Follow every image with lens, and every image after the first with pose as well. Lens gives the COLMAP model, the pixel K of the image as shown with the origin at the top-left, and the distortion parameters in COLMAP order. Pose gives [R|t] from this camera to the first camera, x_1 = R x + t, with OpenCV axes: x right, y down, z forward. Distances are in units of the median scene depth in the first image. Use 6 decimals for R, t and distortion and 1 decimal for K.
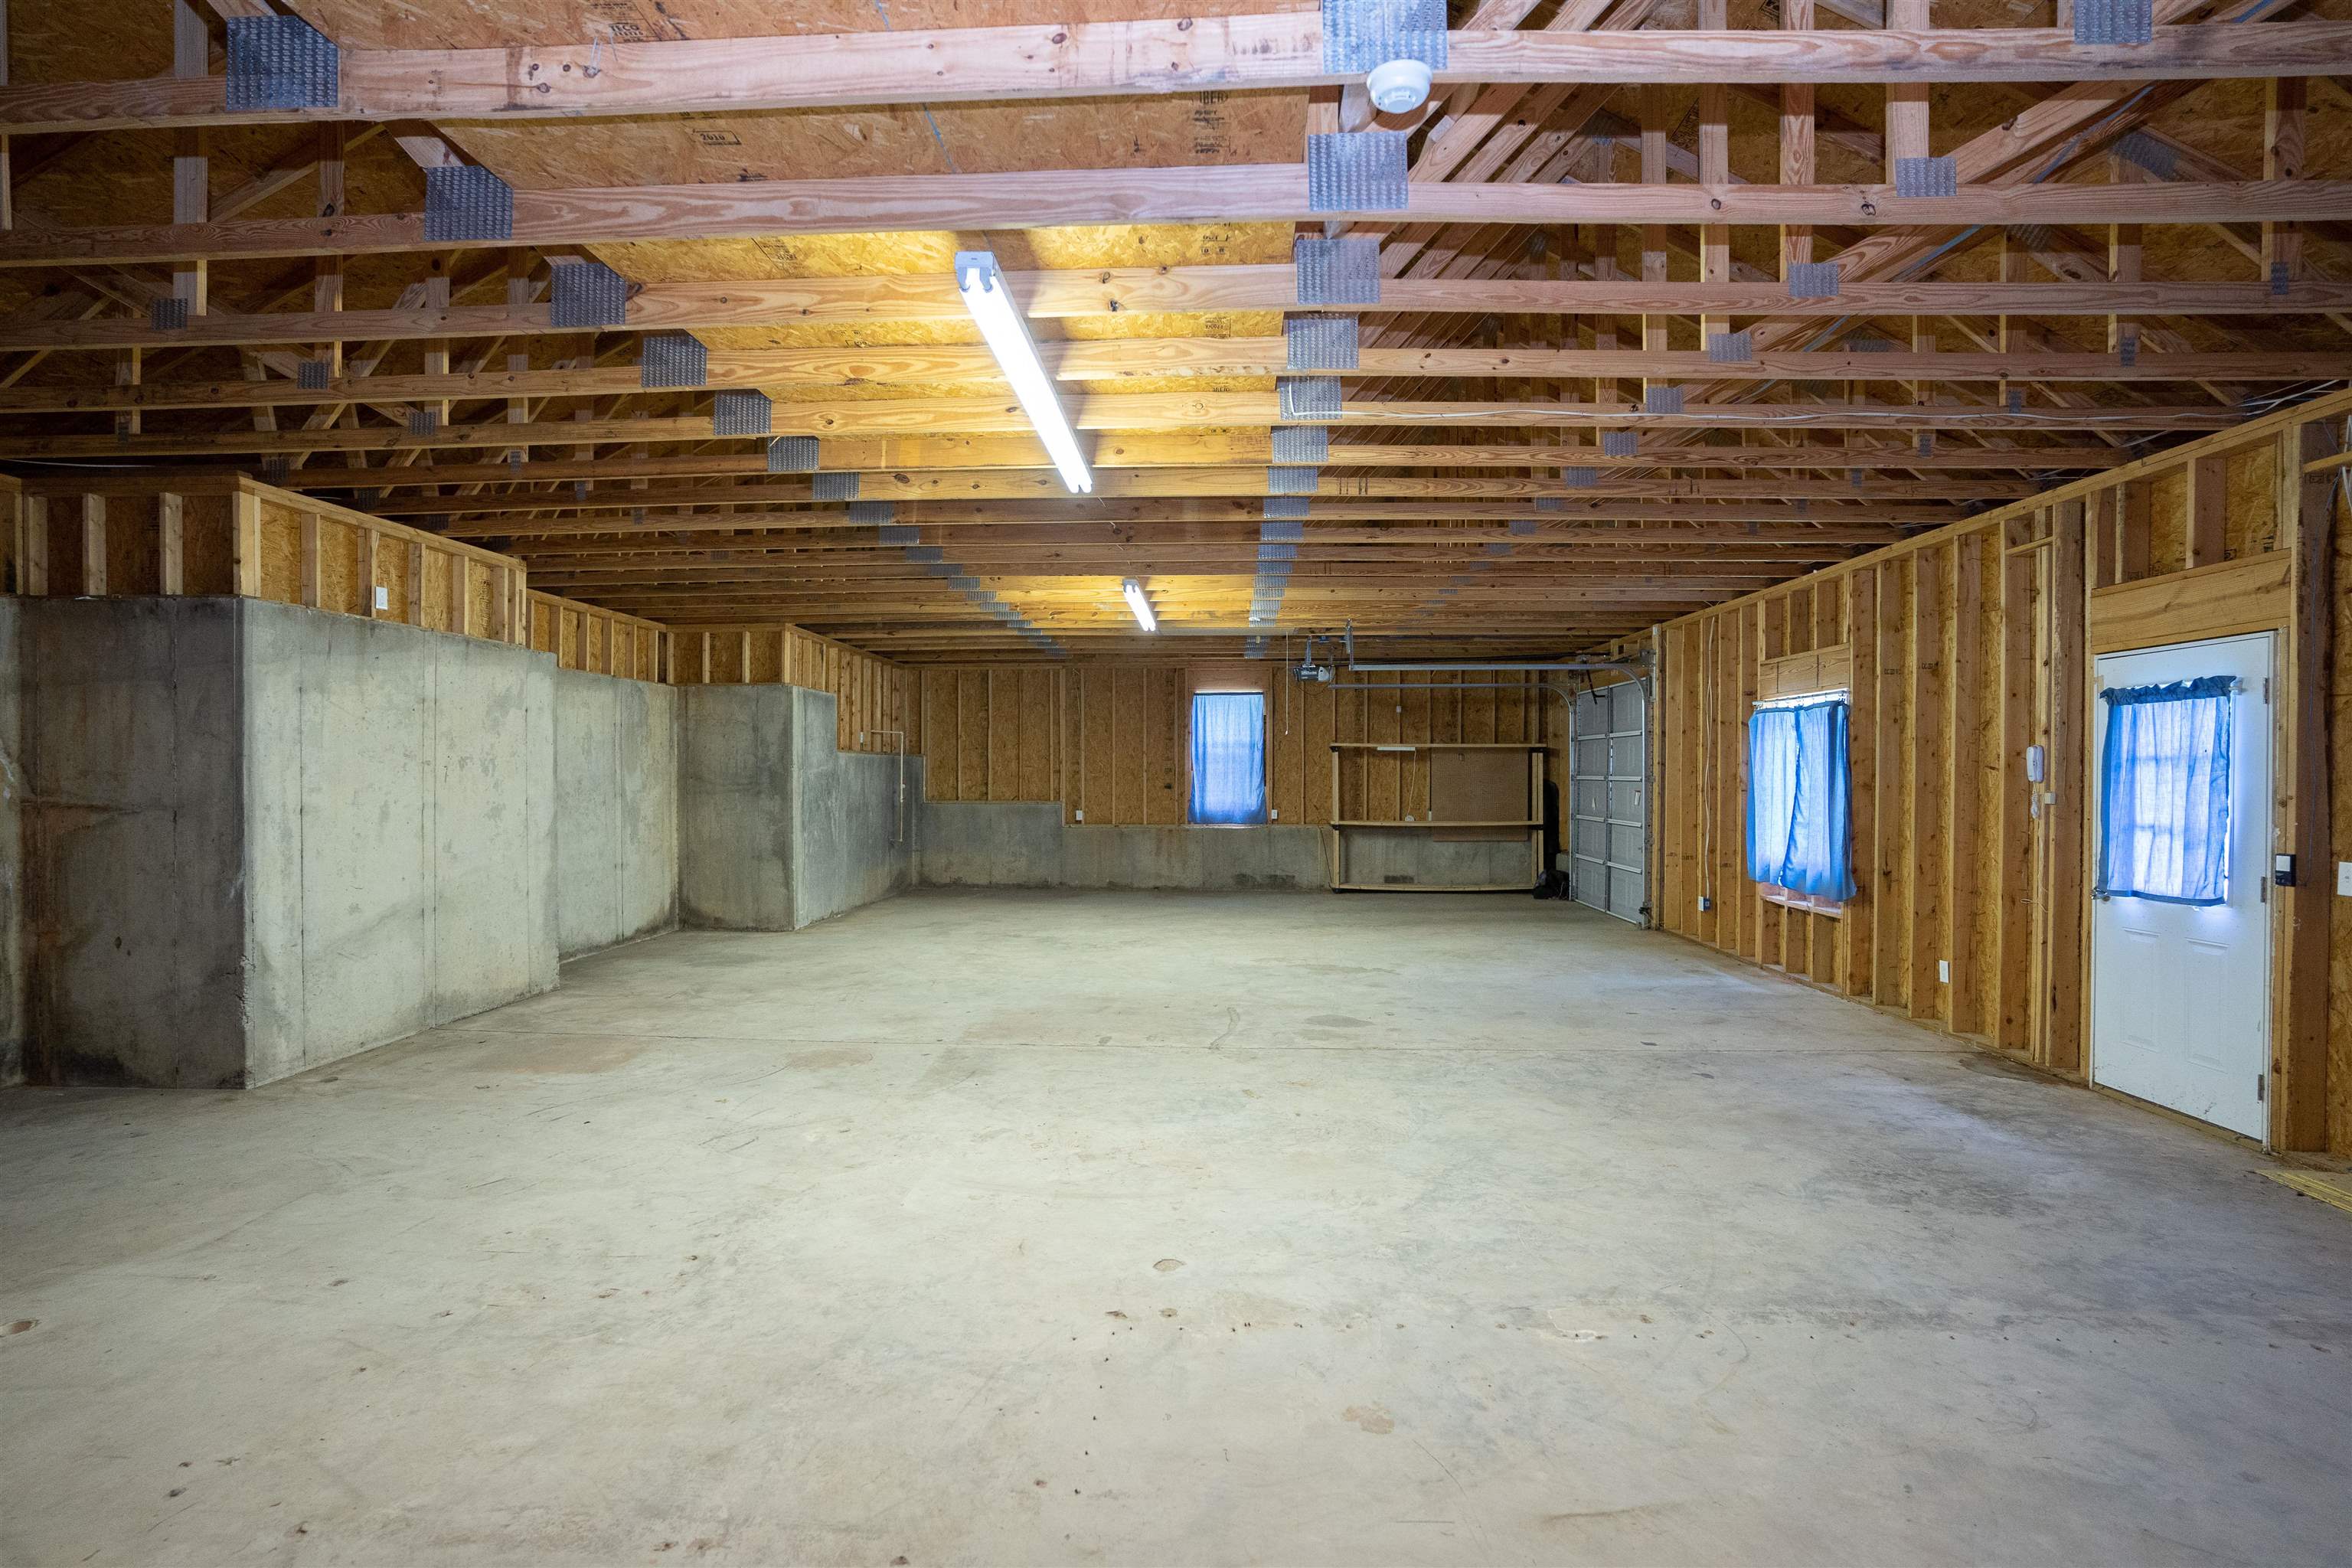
lens RADIAL K [[1174.9, 0, 1176.0], [0, 1174.9, 784.0], [0, 0, 1]] dist [-0.084757, 0.042331]
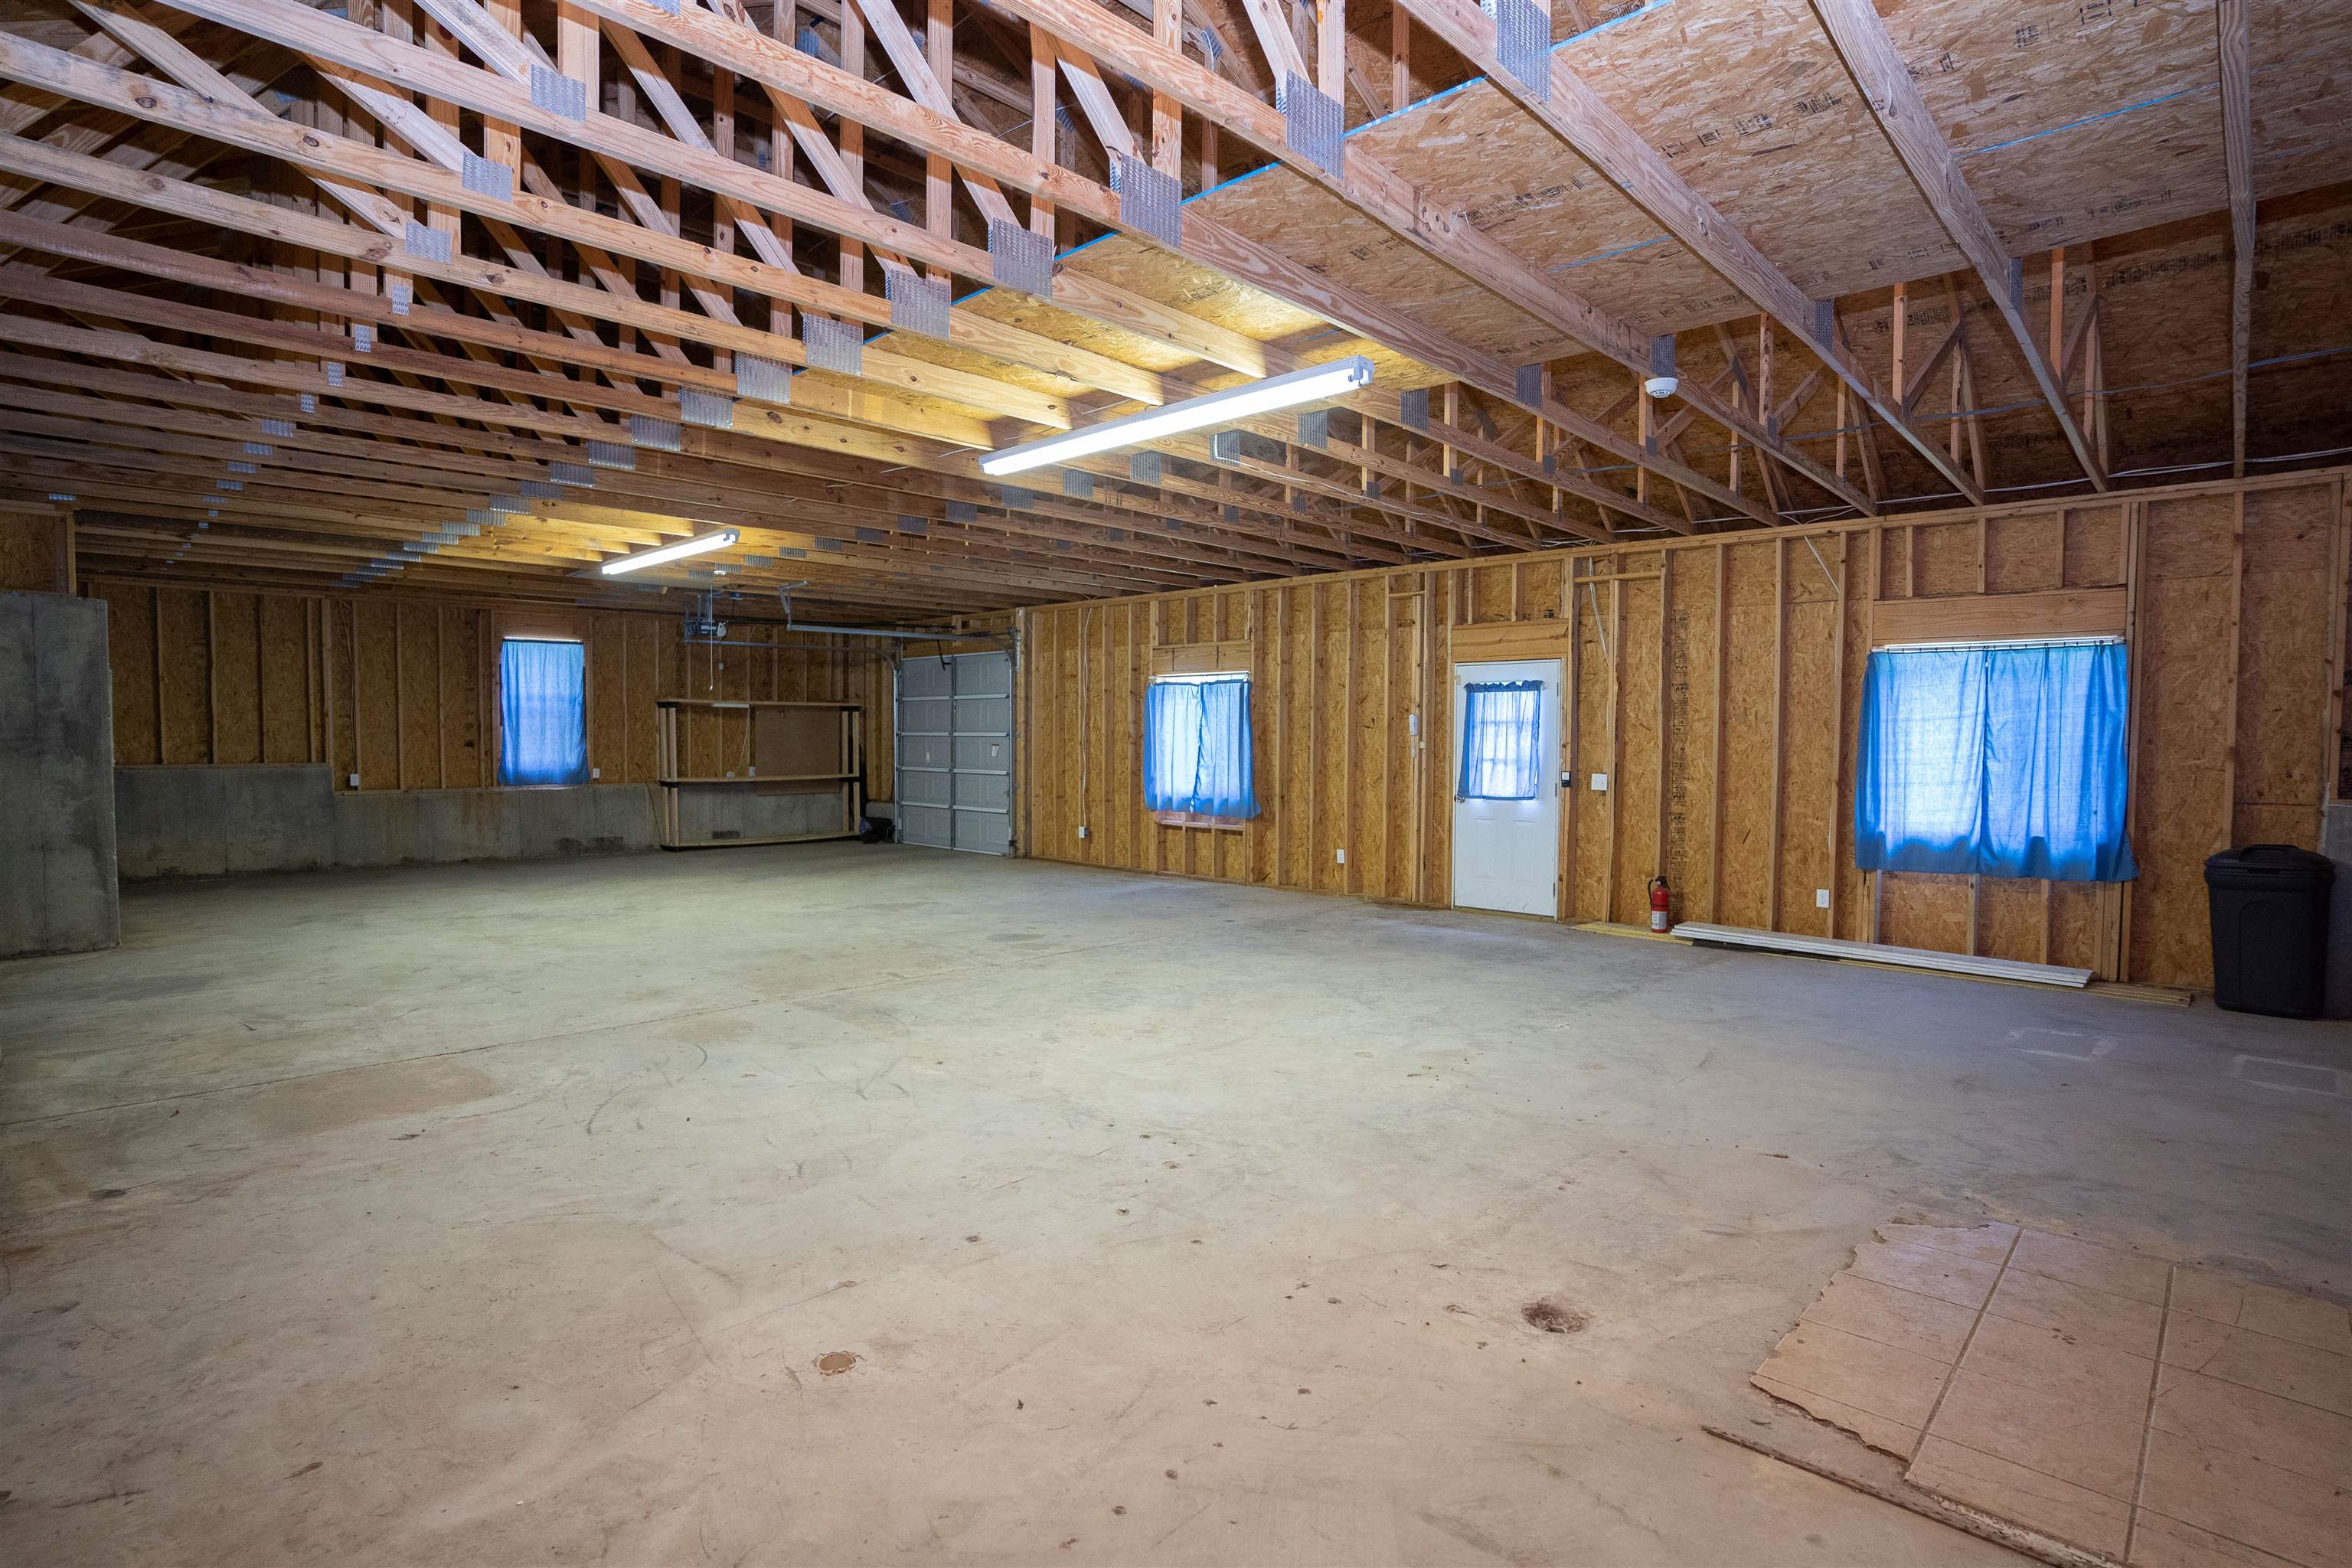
lens RADIAL K [[1174.9, 0, 1176.0], [0, 1174.9, 784.0], [0, 0, 1]] dist [-0.084757, 0.042331]
pose [[0.656584, -0.028601, 0.753710, -0.689537], [0.002433, 0.999356, 0.035803, 0.006135], [-0.754249, -0.021674, 0.656231, 0.108650]]
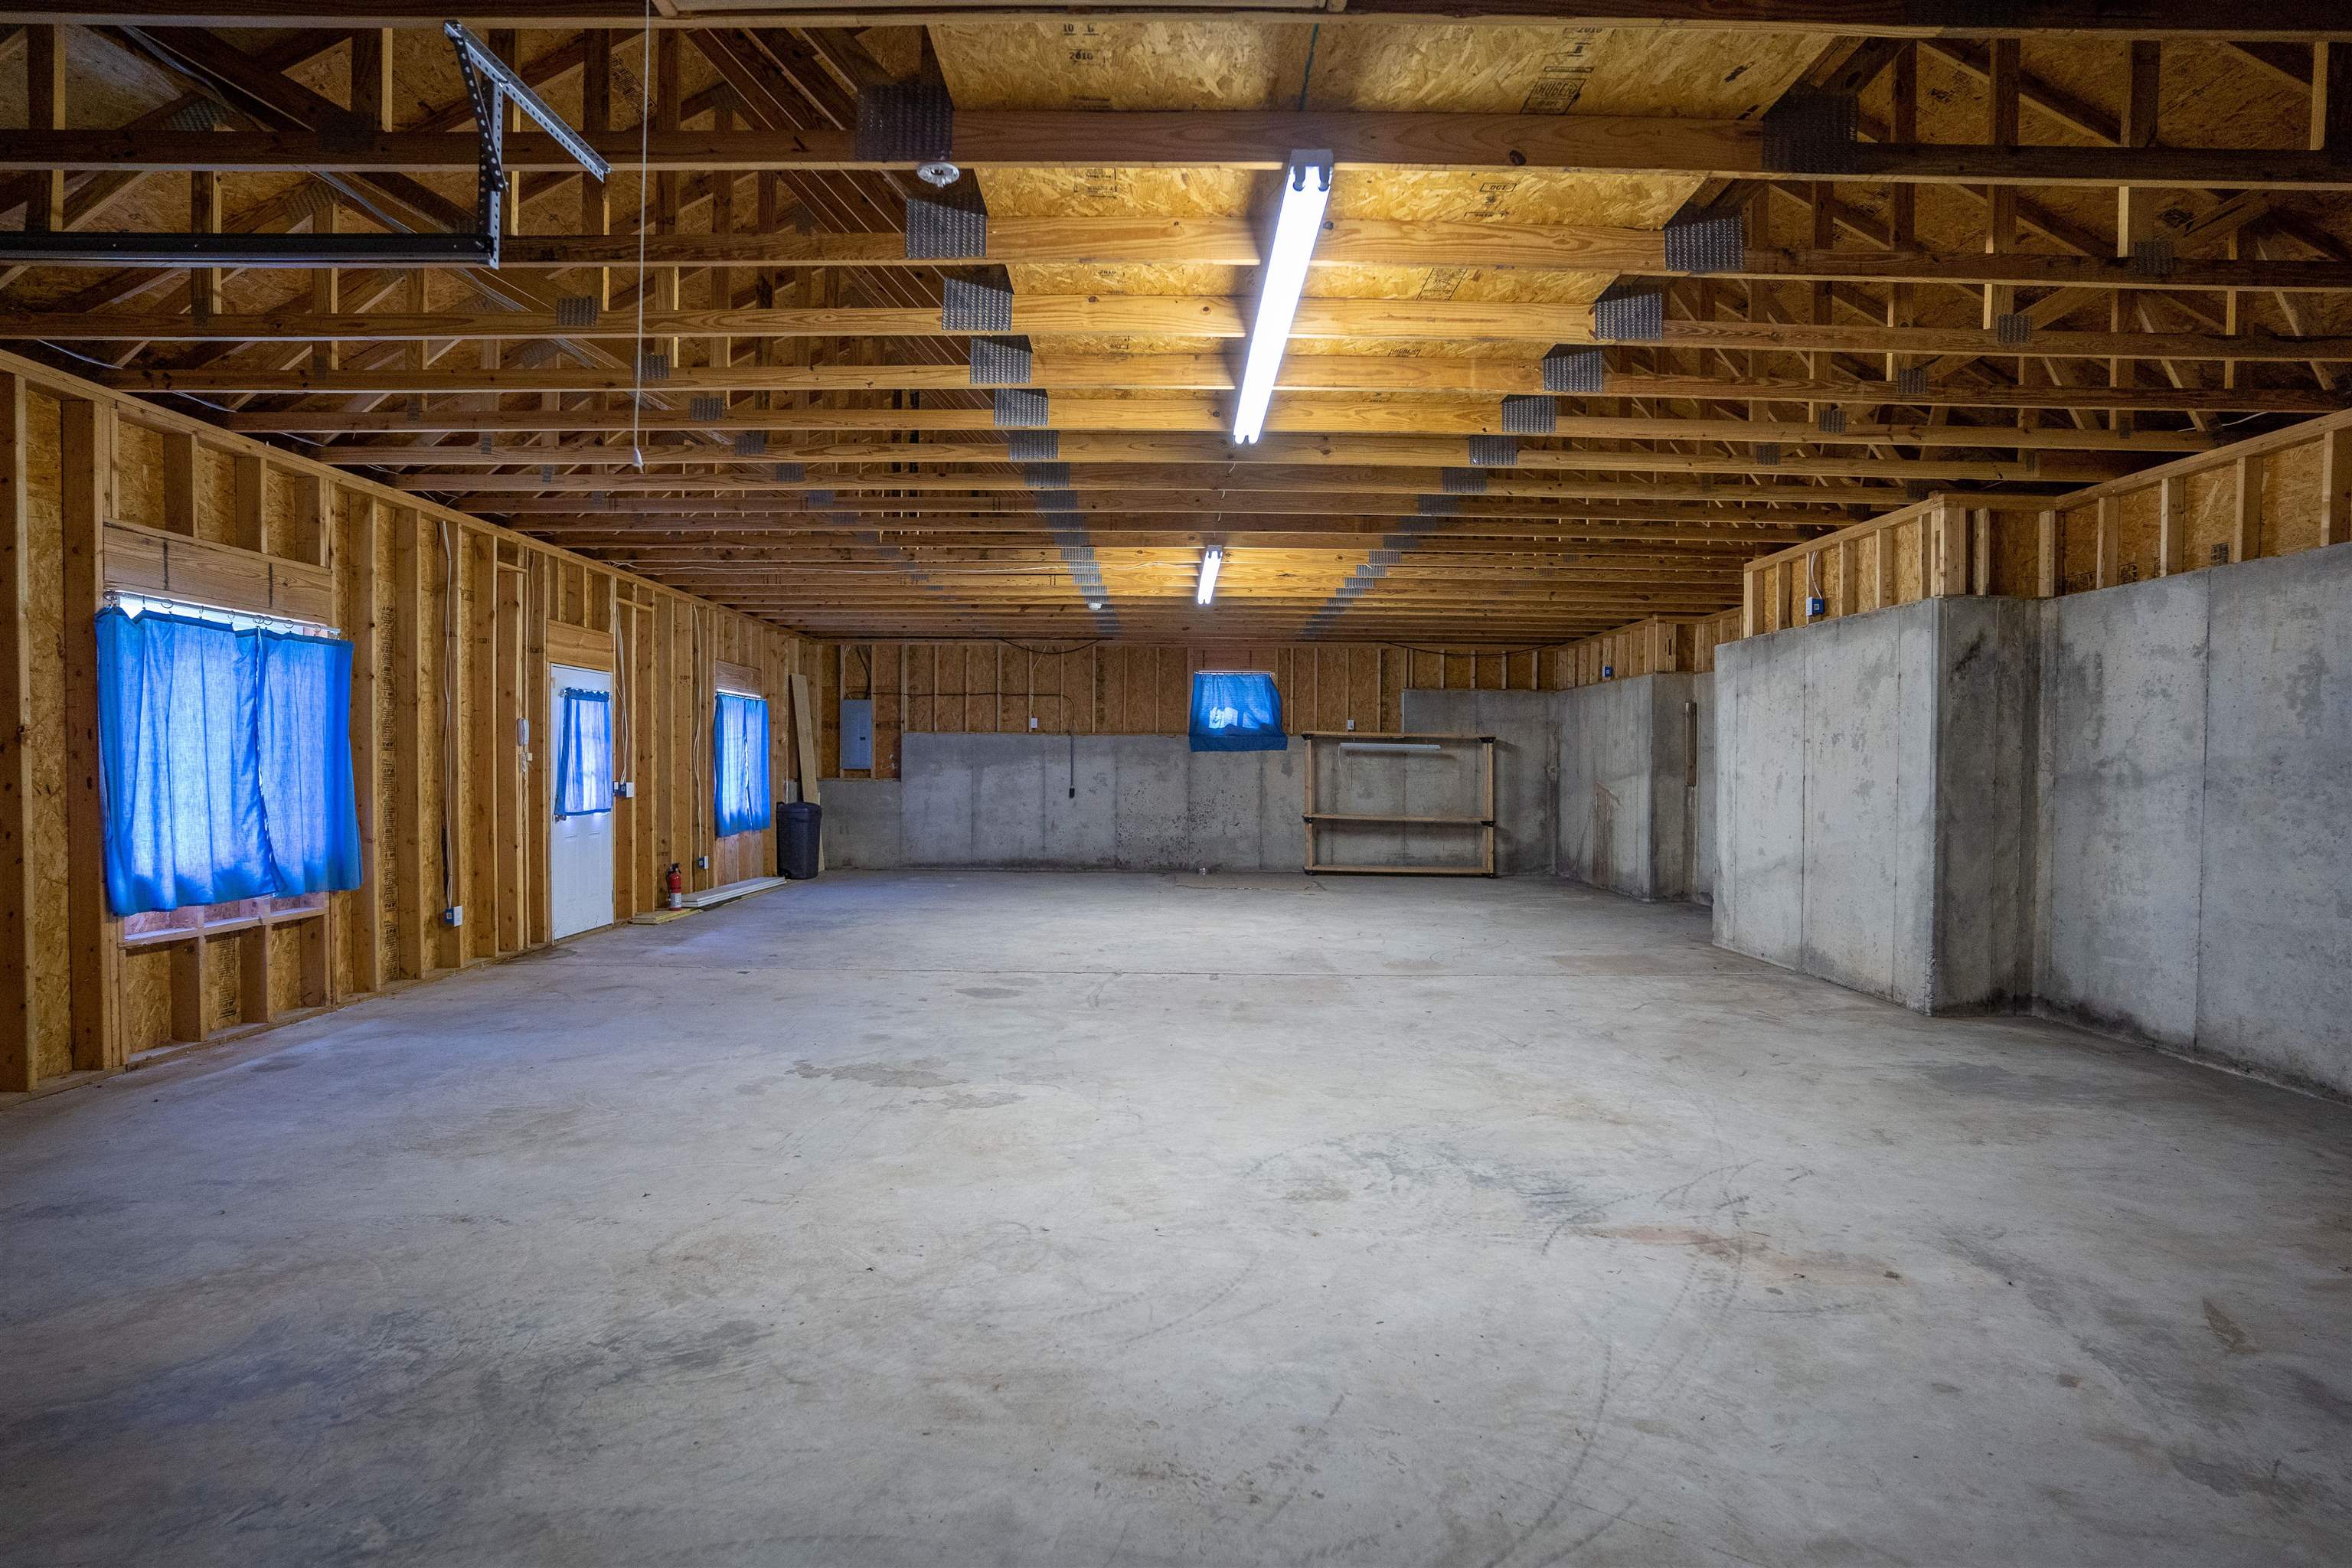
lens RADIAL K [[1174.9, 0, 1176.0], [0, 1174.9, 784.0], [0, 0, 1]] dist [-0.084757, 0.042331]
pose [[-0.998877, -0.008498, -0.046610, 0.031469], [-0.009720, 0.999614, 0.026044, 0.001017], [0.046371, 0.026468, -0.998574, 2.122504]]
